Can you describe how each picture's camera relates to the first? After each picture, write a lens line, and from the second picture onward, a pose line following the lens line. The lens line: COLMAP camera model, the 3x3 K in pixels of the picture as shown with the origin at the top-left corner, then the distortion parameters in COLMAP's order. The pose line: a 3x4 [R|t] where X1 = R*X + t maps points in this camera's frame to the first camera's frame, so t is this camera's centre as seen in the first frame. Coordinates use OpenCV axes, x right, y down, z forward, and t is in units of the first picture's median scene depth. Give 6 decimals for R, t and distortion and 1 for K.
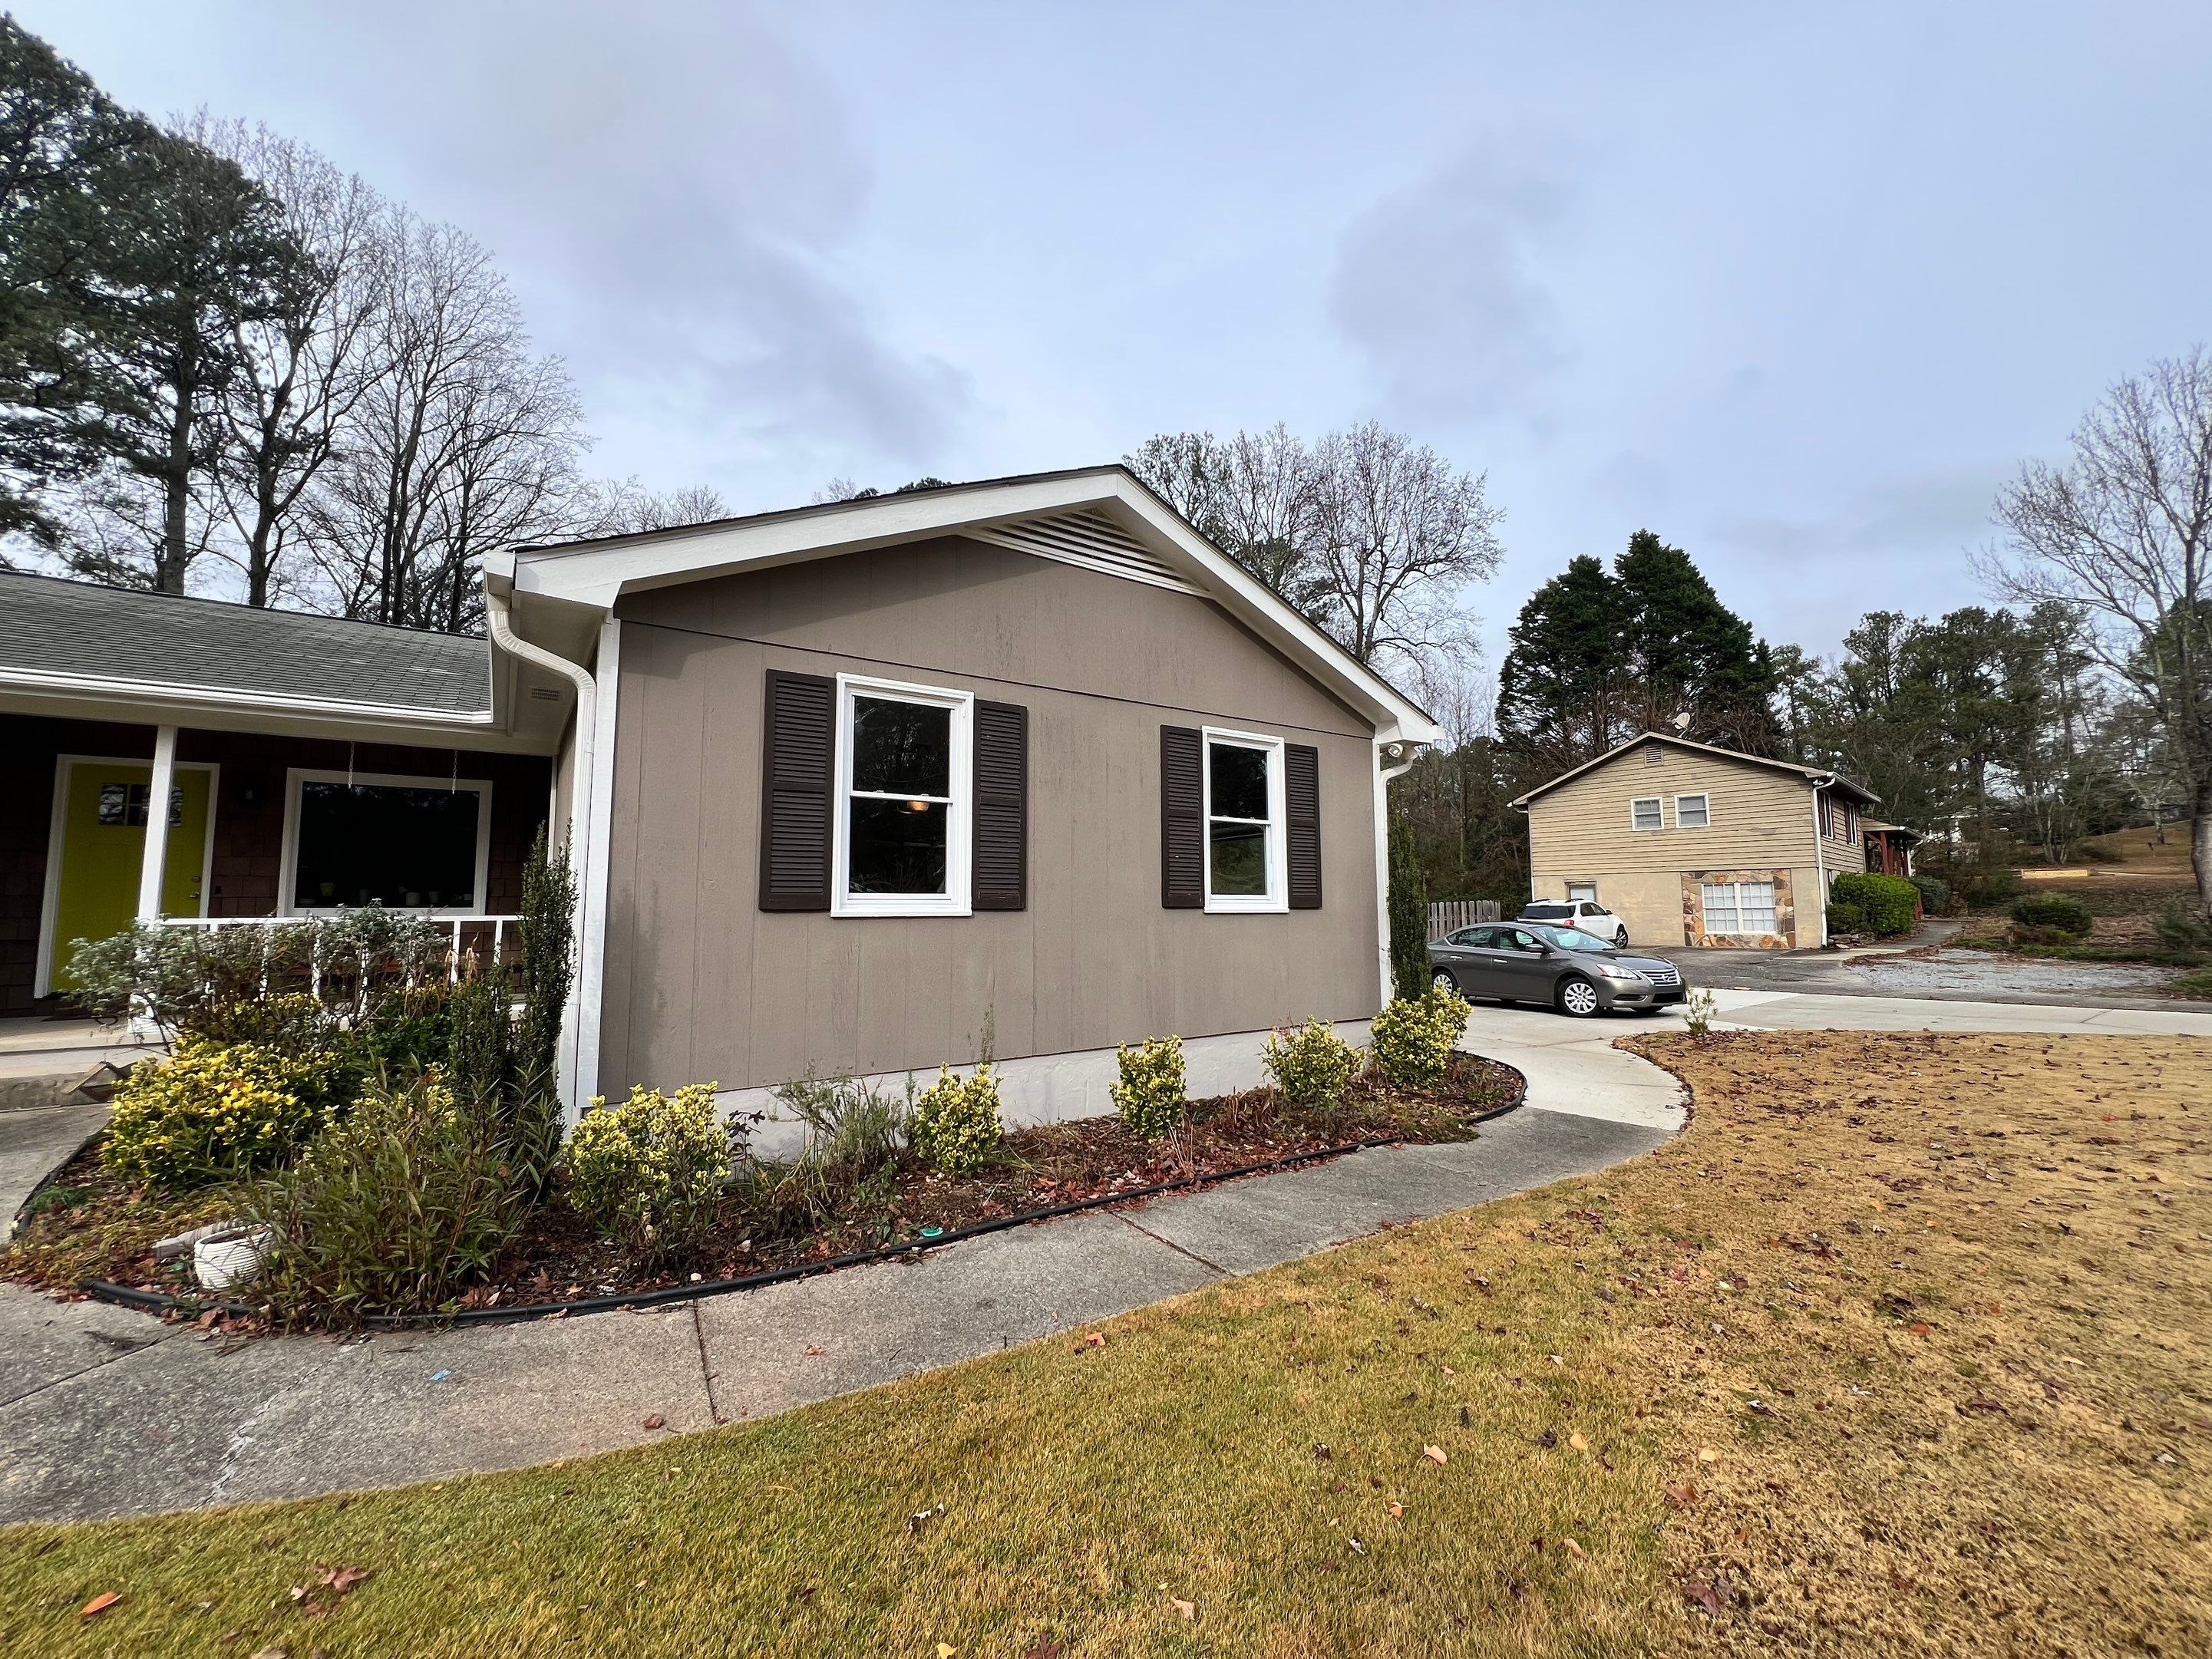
lens RADIAL K [[889.0, 0, 1101.7], [0, 889.0, 827.9], [0, 0, 1]] dist [-0.002812, -0.000256]
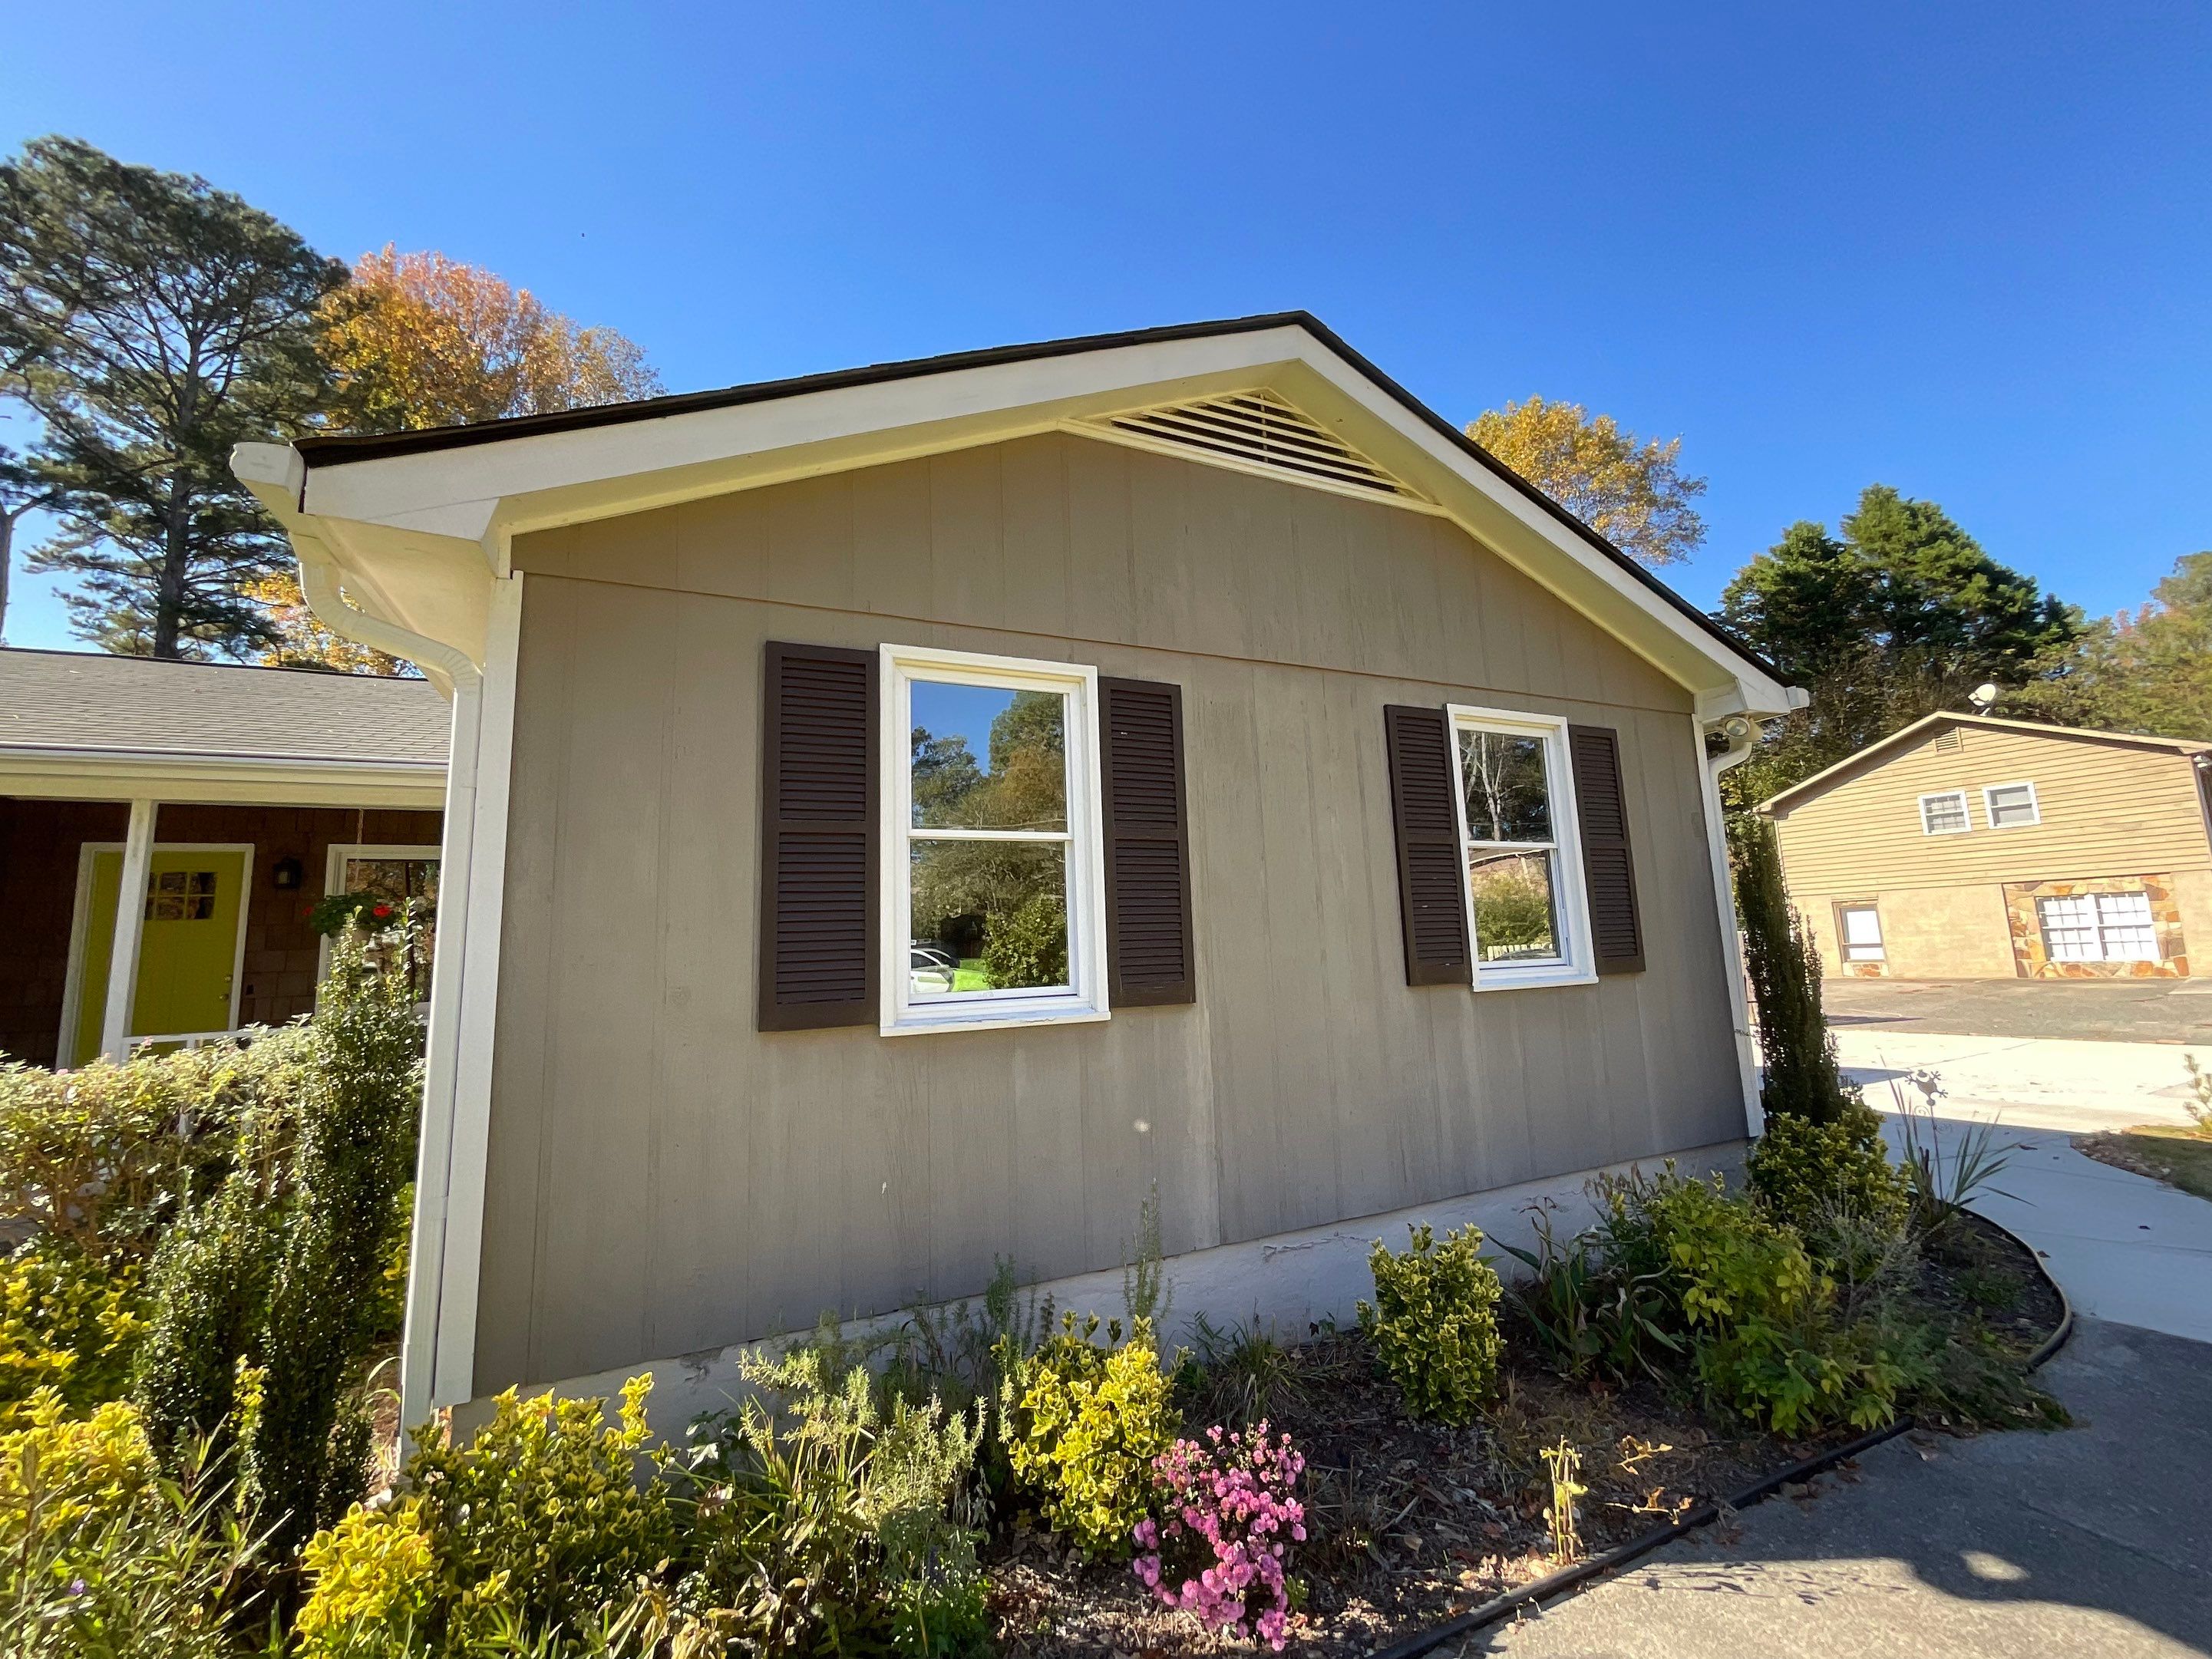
lens RADIAL K [[894.4, 0, 1107.2], [0, 894.4, 830.7], [0, 0, 1]] dist [-0.000903, -0.000109]
pose [[0.986420, -0.056269, -0.154304, -0.010572], [0.049819, 0.997728, -0.045358, -0.001164], [0.156506, 0.037055, 0.986982, 0.088729]]
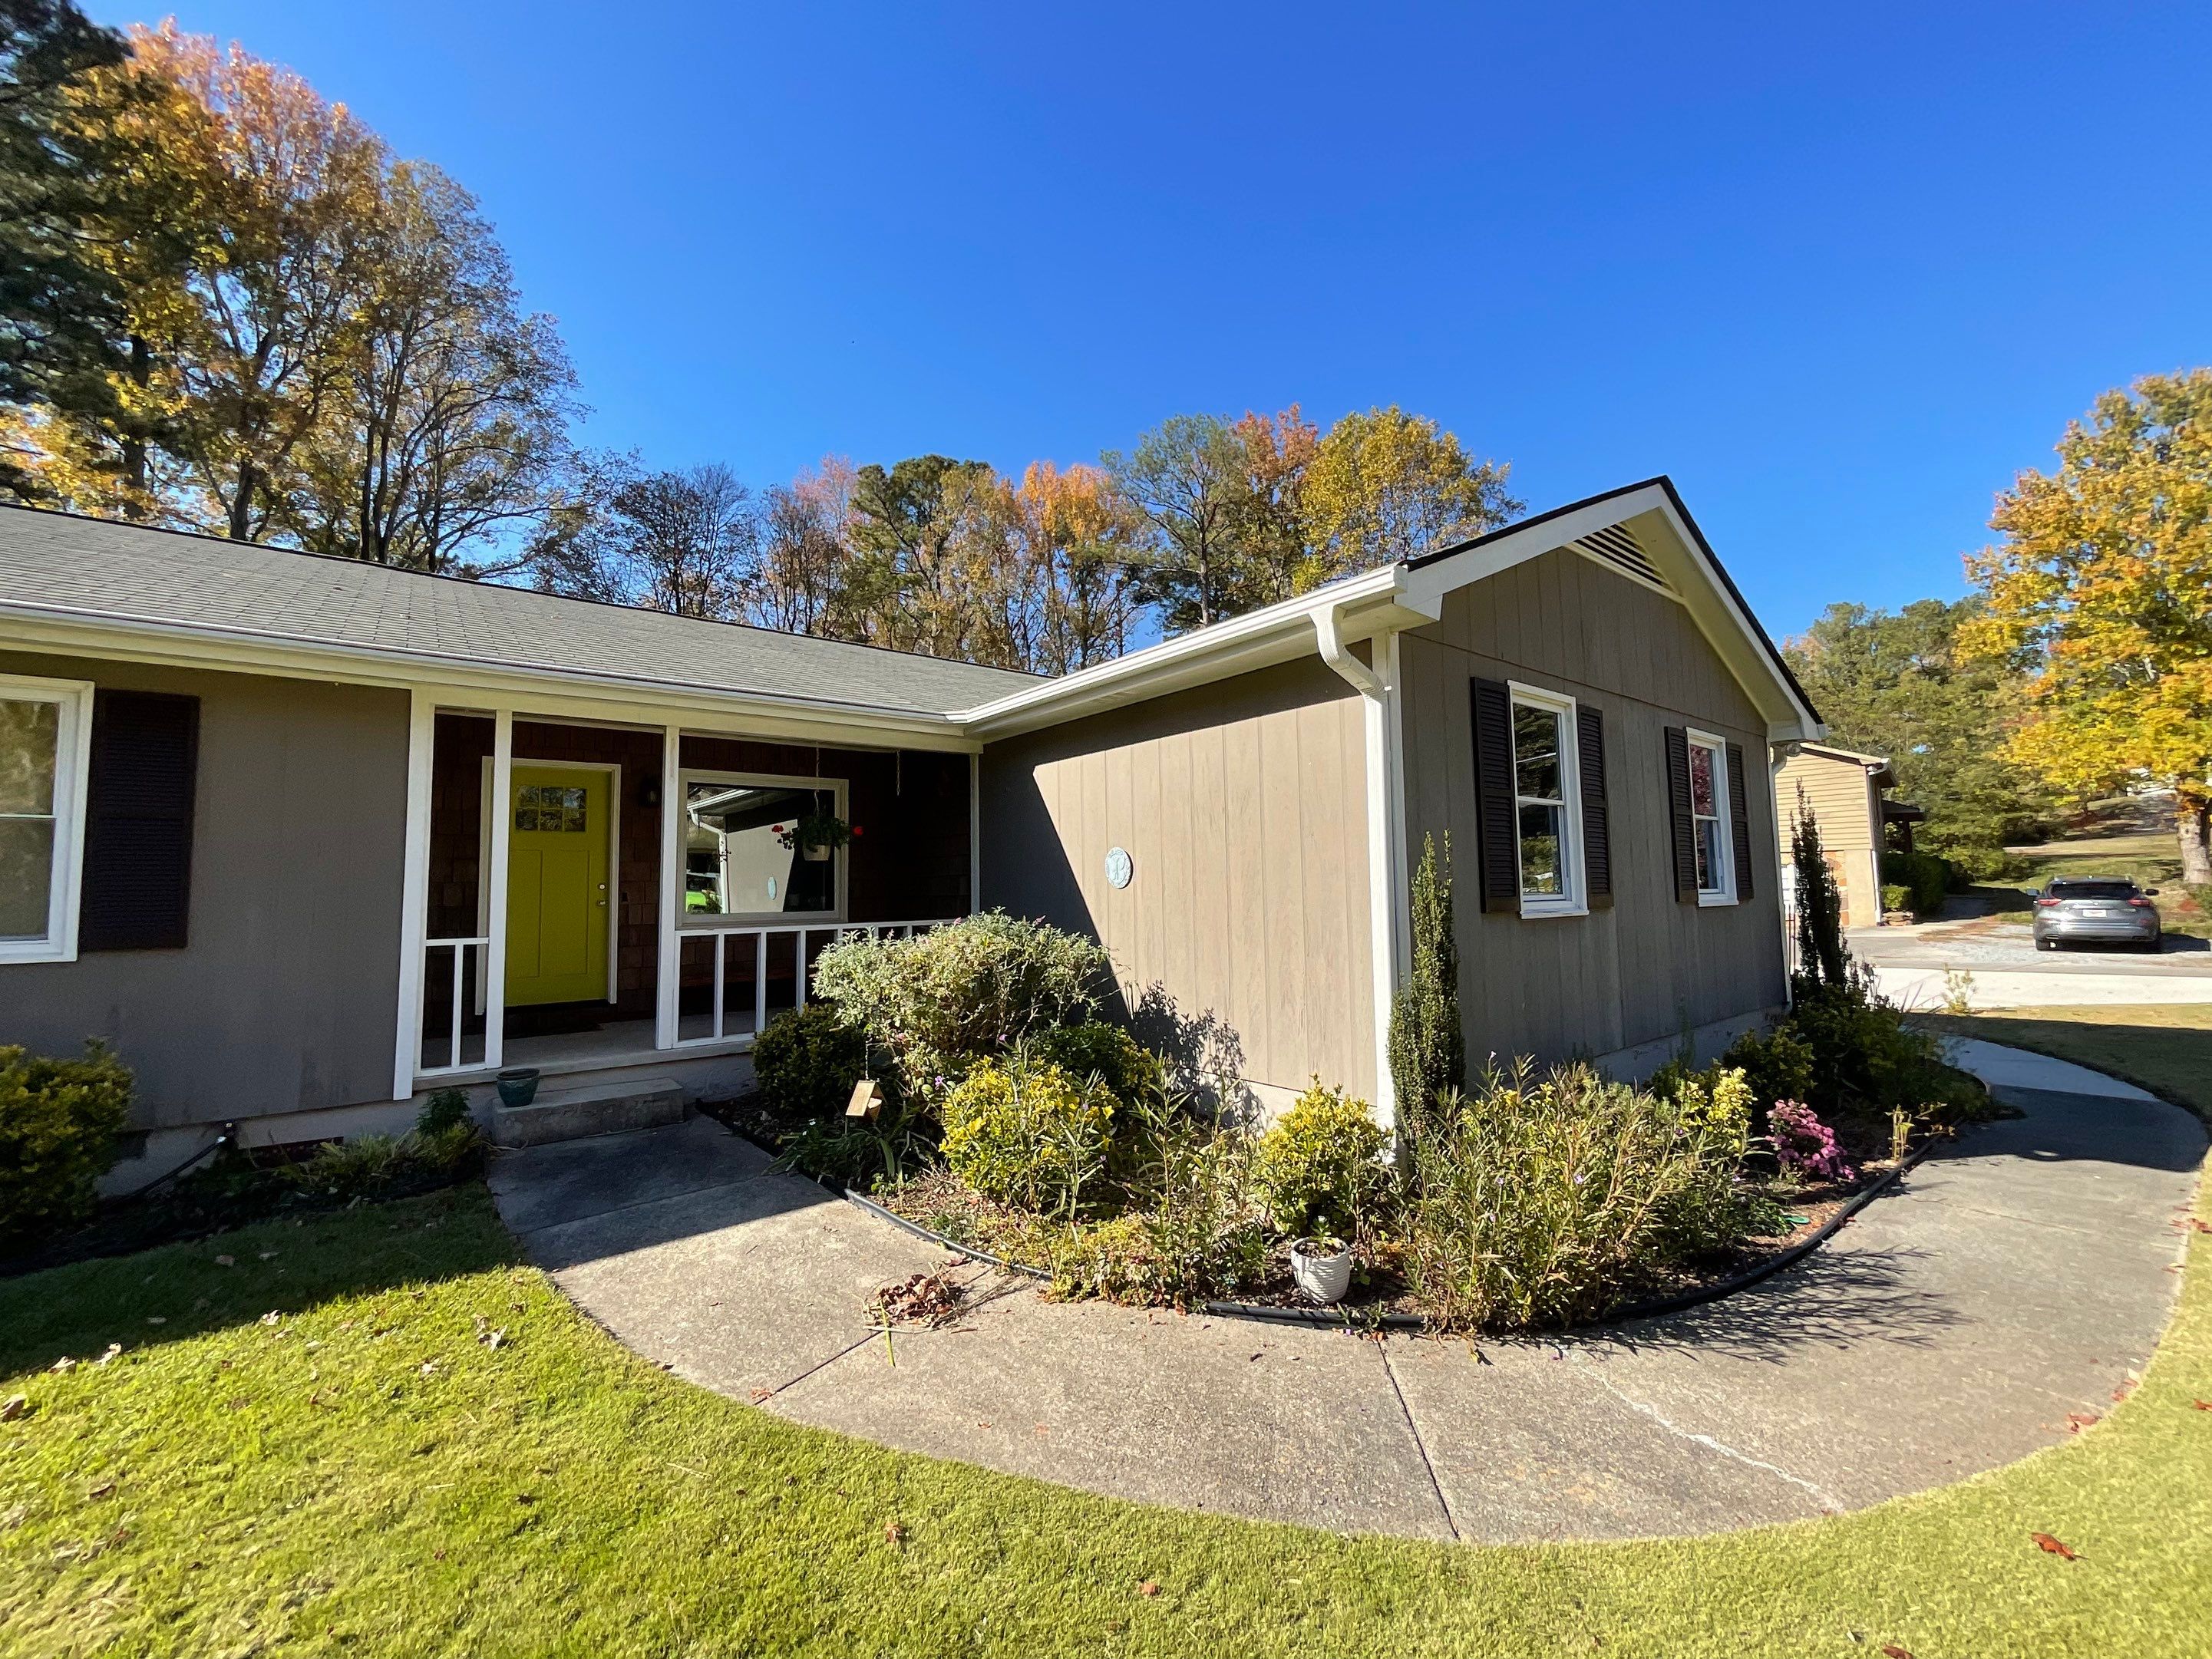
lens RADIAL K [[894.4, 0, 1107.2], [0, 894.4, 830.7], [0, 0, 1]] dist [-0.000903, -0.000109]
pose [[0.997298, -0.008564, 0.072955, -0.184697], [0.007096, 0.999768, 0.020355, -0.005822], [-0.073113, -0.019783, 0.997127, 0.000596]]
